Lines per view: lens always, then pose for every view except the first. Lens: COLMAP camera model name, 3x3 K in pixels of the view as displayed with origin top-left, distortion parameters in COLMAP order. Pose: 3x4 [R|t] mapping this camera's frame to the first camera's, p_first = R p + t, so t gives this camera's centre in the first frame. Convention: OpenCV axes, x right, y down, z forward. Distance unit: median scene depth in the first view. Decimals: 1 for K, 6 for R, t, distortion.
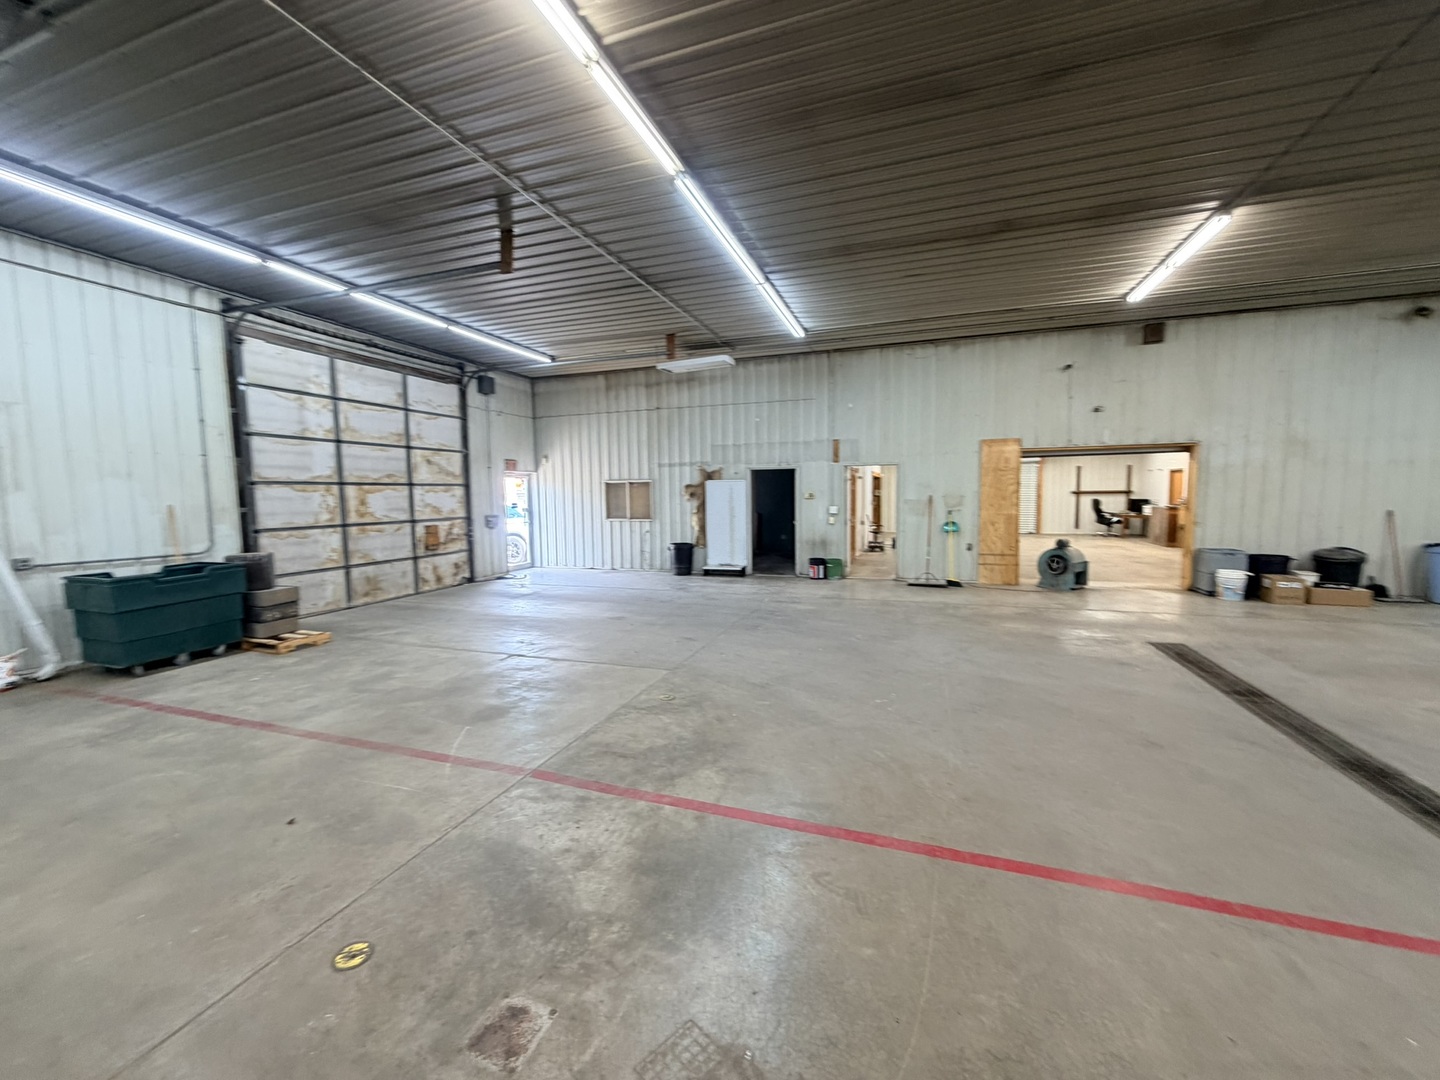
lens RADIAL K [[572.8, 0, 718.4], [0, 572.8, 538.2], [0, 0, 1]] dist [-0.000782, 0.000533]
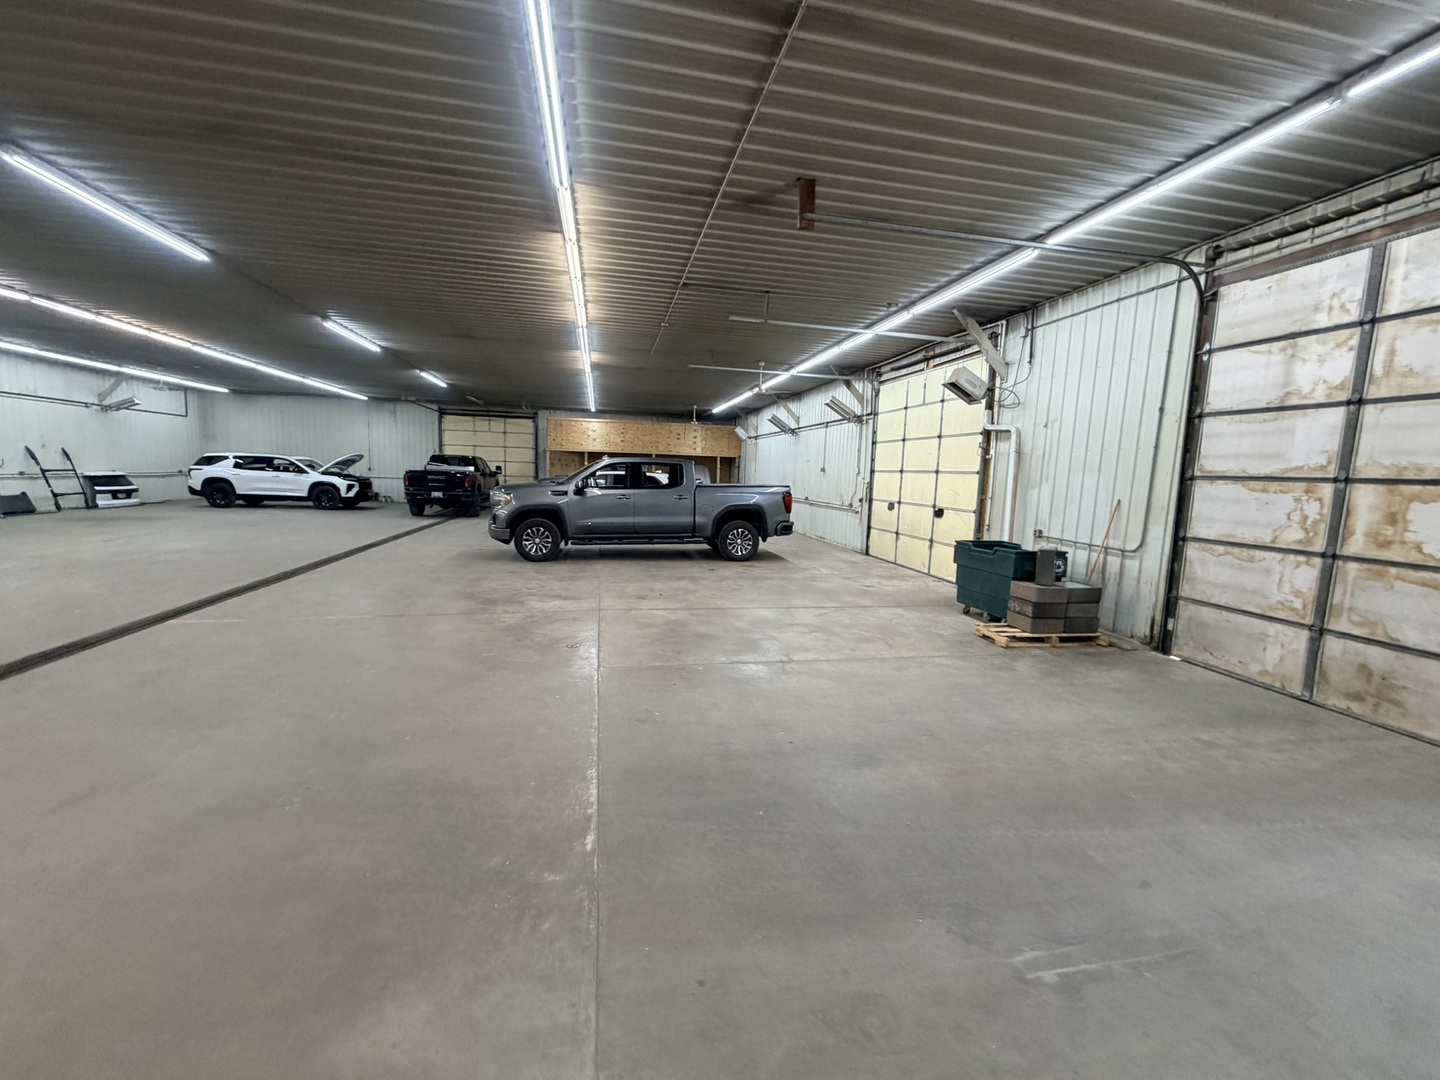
lens RADIAL K [[572.8, 0, 719.1], [0, 572.8, 541.6], [0, 0, 1]] dist [-0.000782, 0.000533]
pose [[-0.862196, 0.045046, -0.504568, 0.140432], [-0.063427, 0.978601, 0.195748, -0.111125], [0.502589, 0.200776, -0.840889, 1.213193]]
